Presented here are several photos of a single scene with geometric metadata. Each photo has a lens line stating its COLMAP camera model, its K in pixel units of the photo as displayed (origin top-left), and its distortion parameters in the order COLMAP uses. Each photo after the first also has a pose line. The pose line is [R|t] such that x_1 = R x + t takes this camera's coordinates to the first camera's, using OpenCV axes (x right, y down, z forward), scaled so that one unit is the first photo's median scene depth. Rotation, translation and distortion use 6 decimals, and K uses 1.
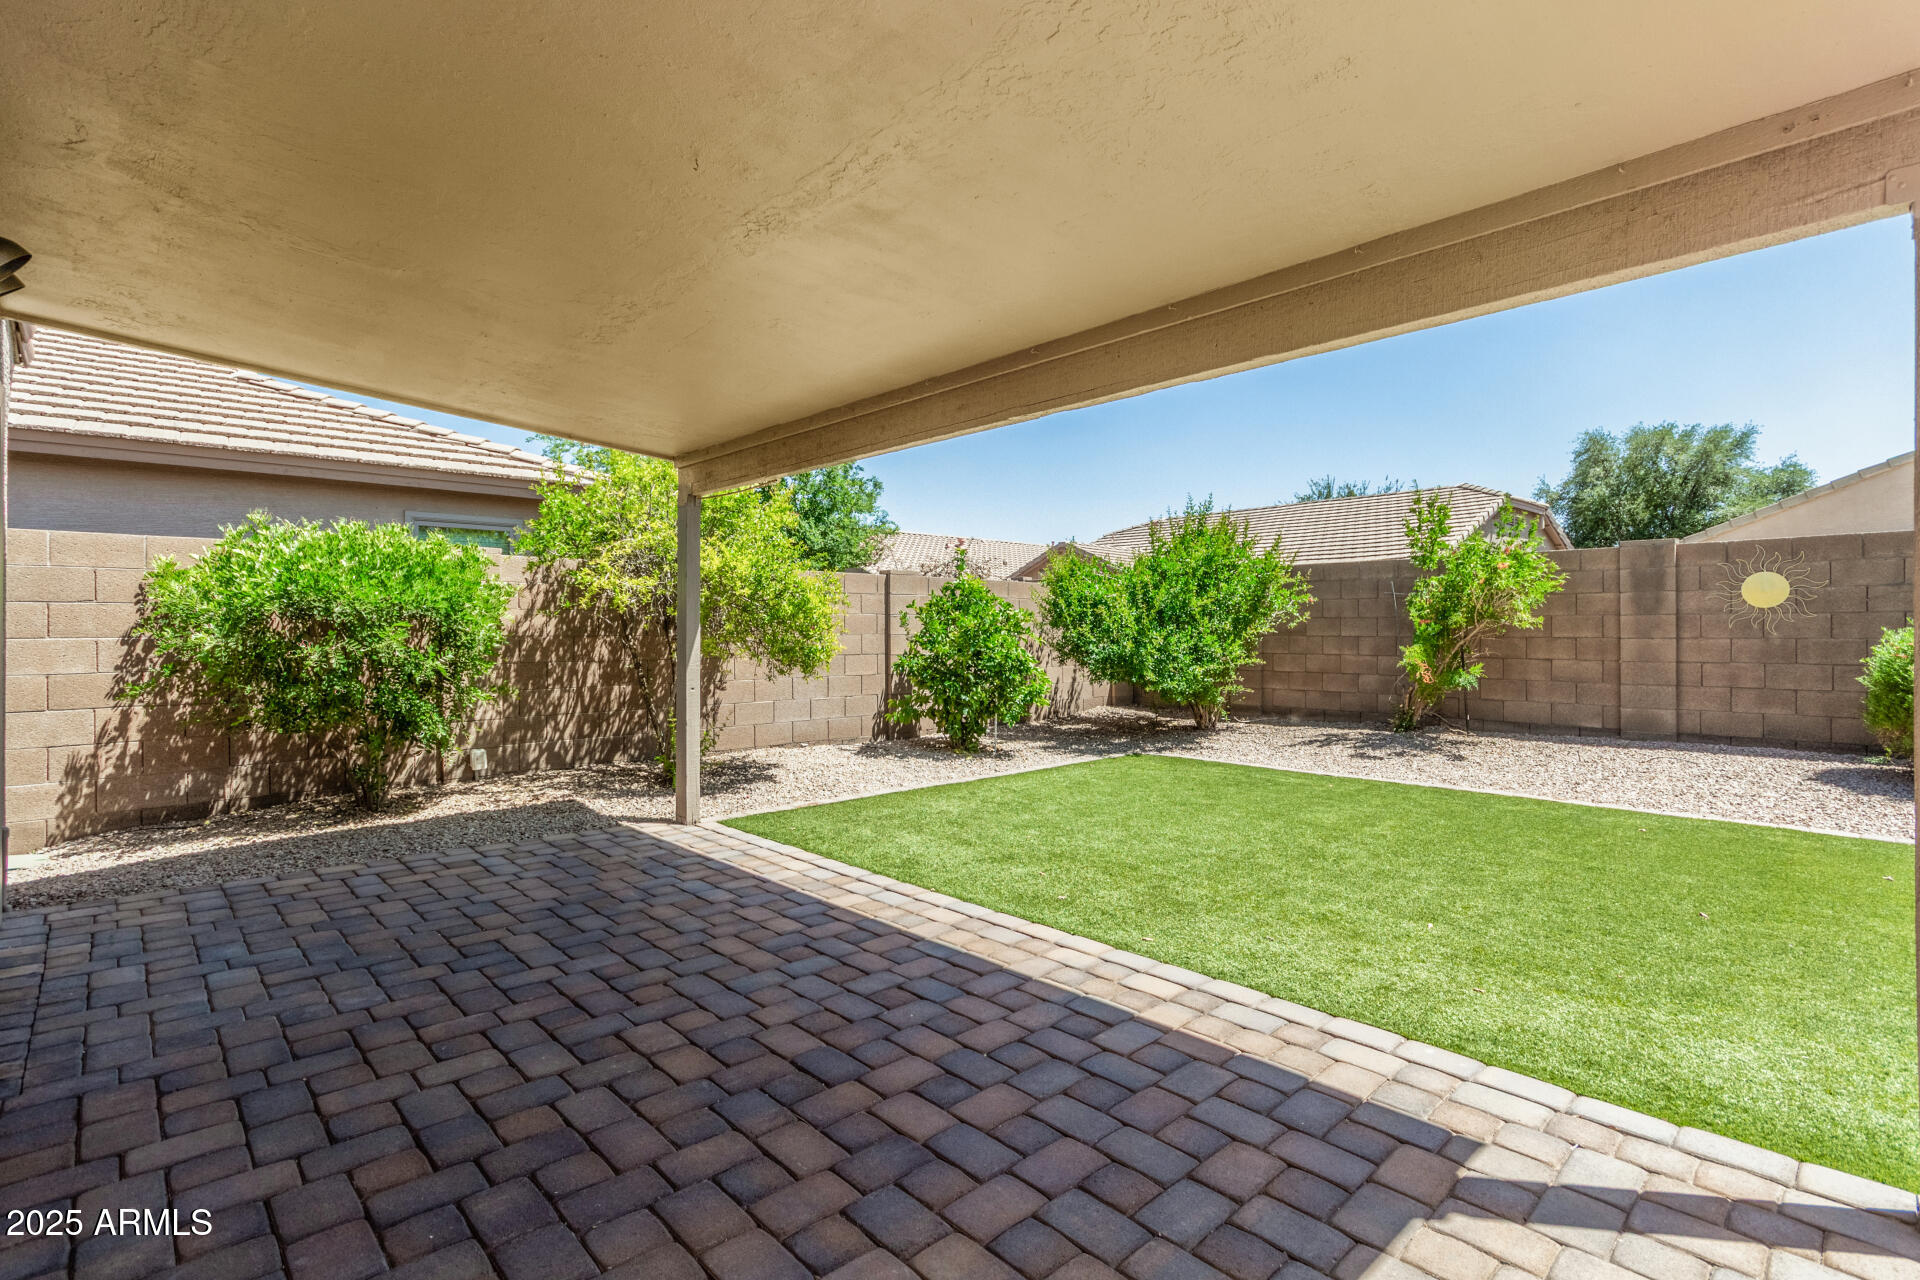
lens RADIAL K [[892.8, 0, 958.3], [0, 892.8, 620.4], [0, 0, 1]] dist [0.007565, -0.000466]
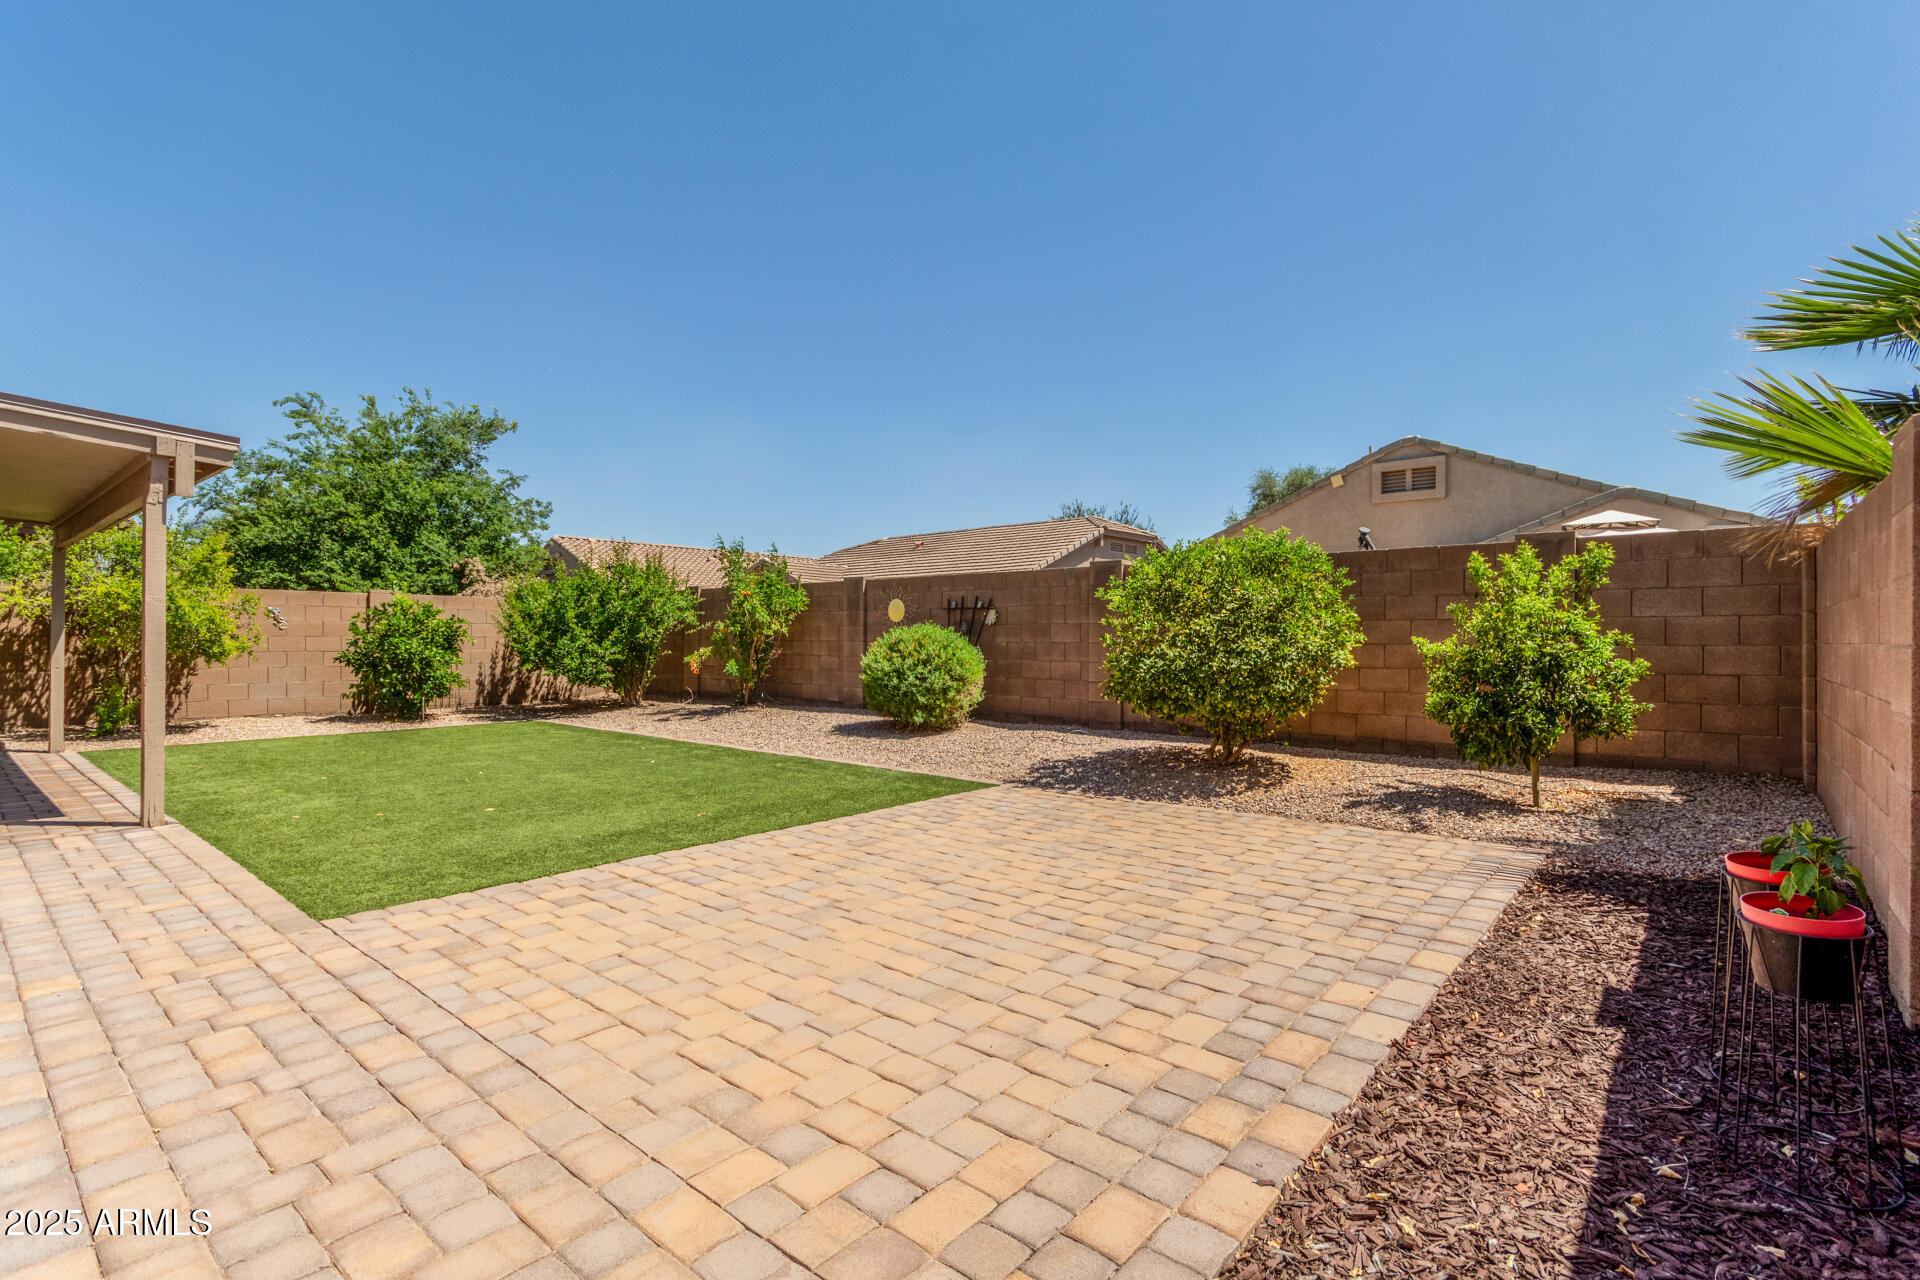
lens RADIAL K [[892.8, 0, 967.7], [0, 892.8, 650.7], [0, 0, 1]] dist [0.007565, -0.000466]
pose [[0.994799, 0.007585, 0.101574, 0.923852], [-0.010445, 0.999563, 0.027652, -0.010228], [-0.101320, -0.028569, 0.994444, -0.623805]]
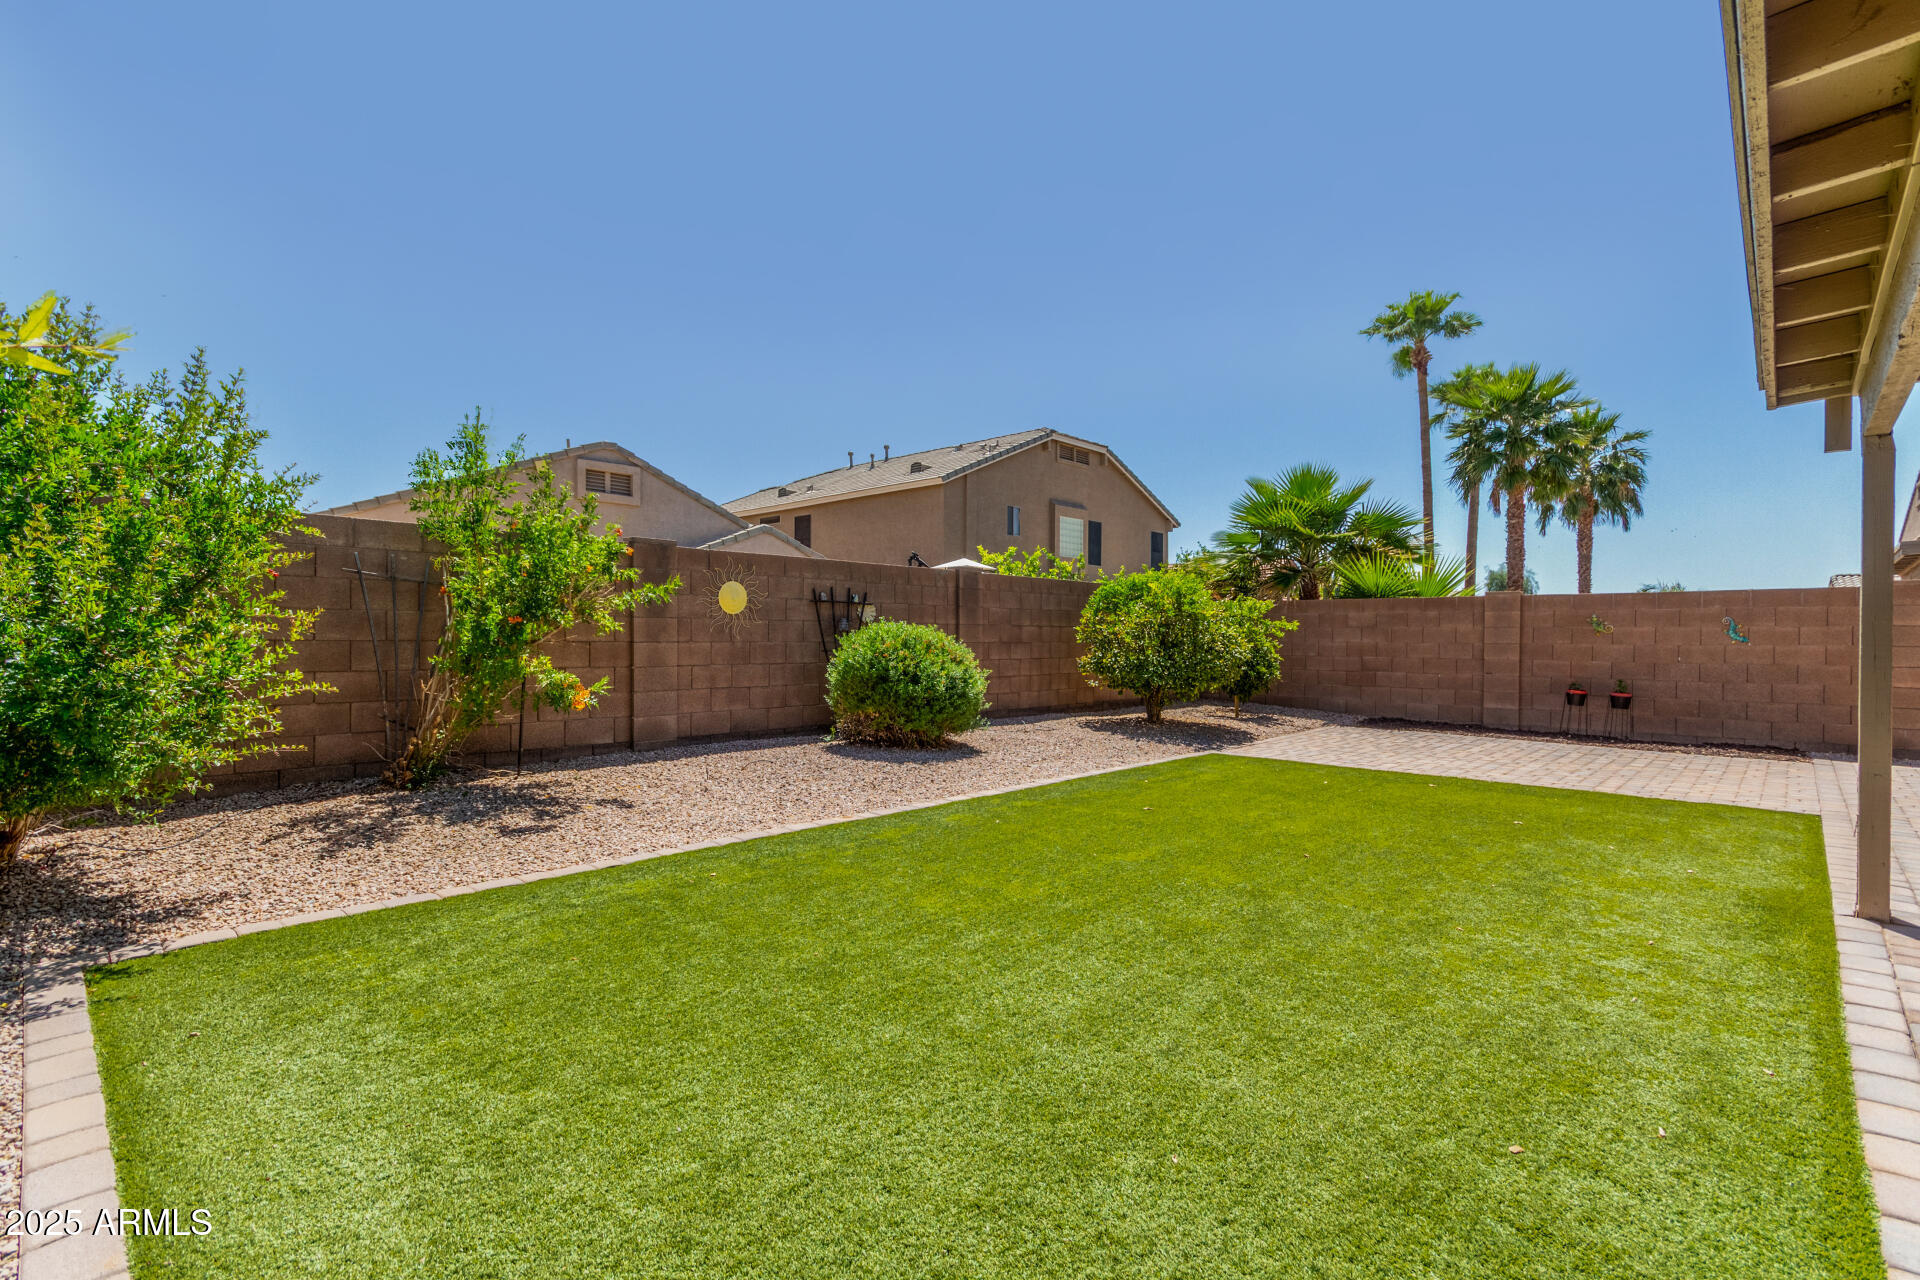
lens RADIAL K [[892.8, 0, 967.7], [0, 892.8, 641.6], [0, 0, 1]] dist [0.007565, -0.000466]
pose [[-0.070523, -0.001740, 0.997509, -0.205185], [-0.020202, 0.999796, 0.000316, 0.012989], [-0.997306, -0.020130, -0.070544, 0.762711]]
